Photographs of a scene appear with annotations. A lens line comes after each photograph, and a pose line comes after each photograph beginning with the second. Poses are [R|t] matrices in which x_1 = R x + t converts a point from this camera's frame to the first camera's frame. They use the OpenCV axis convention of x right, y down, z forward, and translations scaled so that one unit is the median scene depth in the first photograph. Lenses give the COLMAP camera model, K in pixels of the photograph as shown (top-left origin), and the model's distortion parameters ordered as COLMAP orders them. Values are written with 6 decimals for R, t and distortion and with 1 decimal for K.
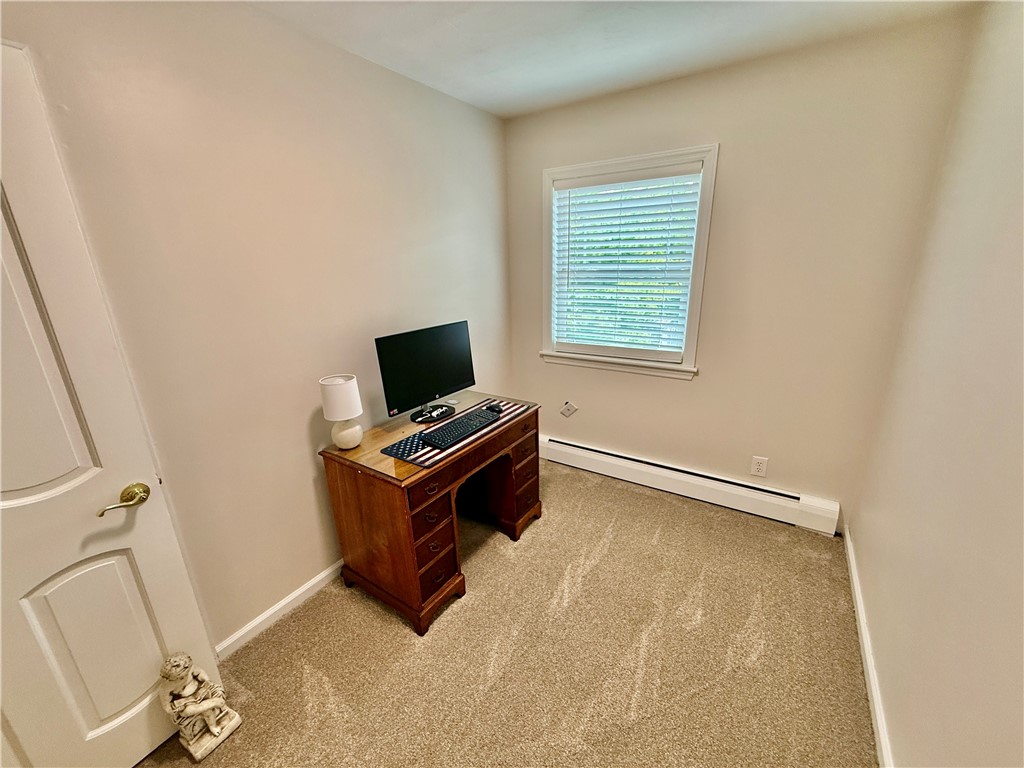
lens RADIAL K [[407.5, 0, 515.3], [0, 407.5, 387.4], [0, 0, 1]] dist [-0.002602, -0.000262]
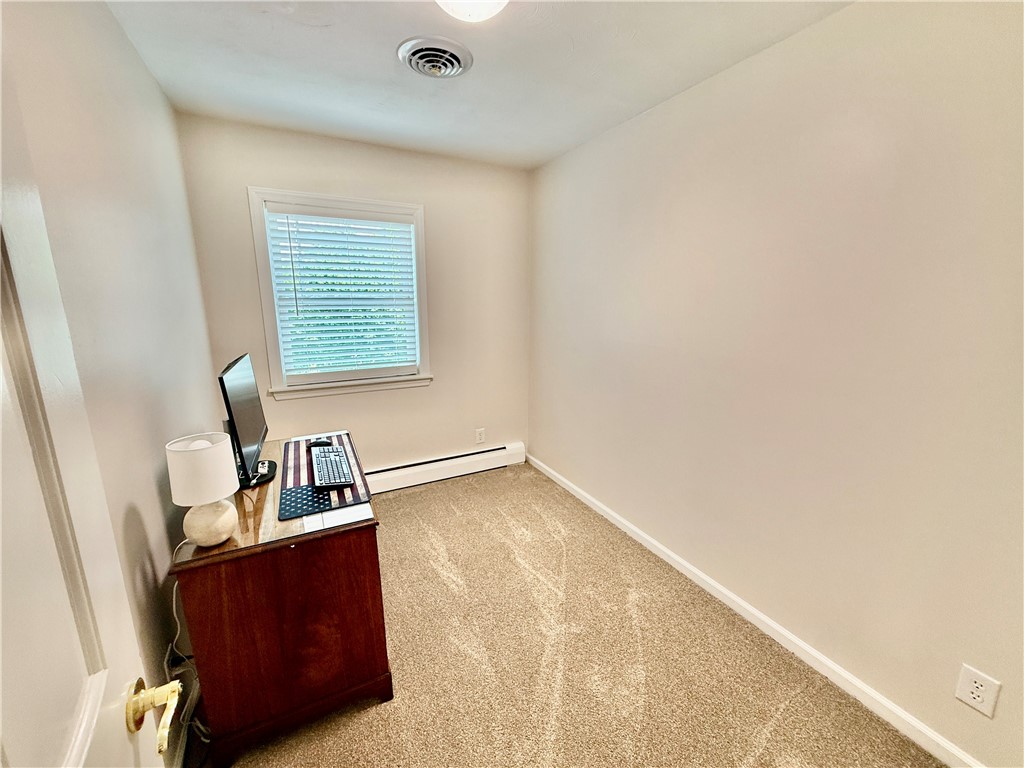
lens RADIAL K [[407.5, 0, 517.7], [0, 407.5, 381.1], [0, 0, 1]] dist [-0.002602, -0.000262]
pose [[0.483349, -0.154954, 0.861605, -0.530460], [0.243592, 0.969147, 0.037643, -0.010665], [-0.840855, 0.191685, 0.506182, 0.144118]]
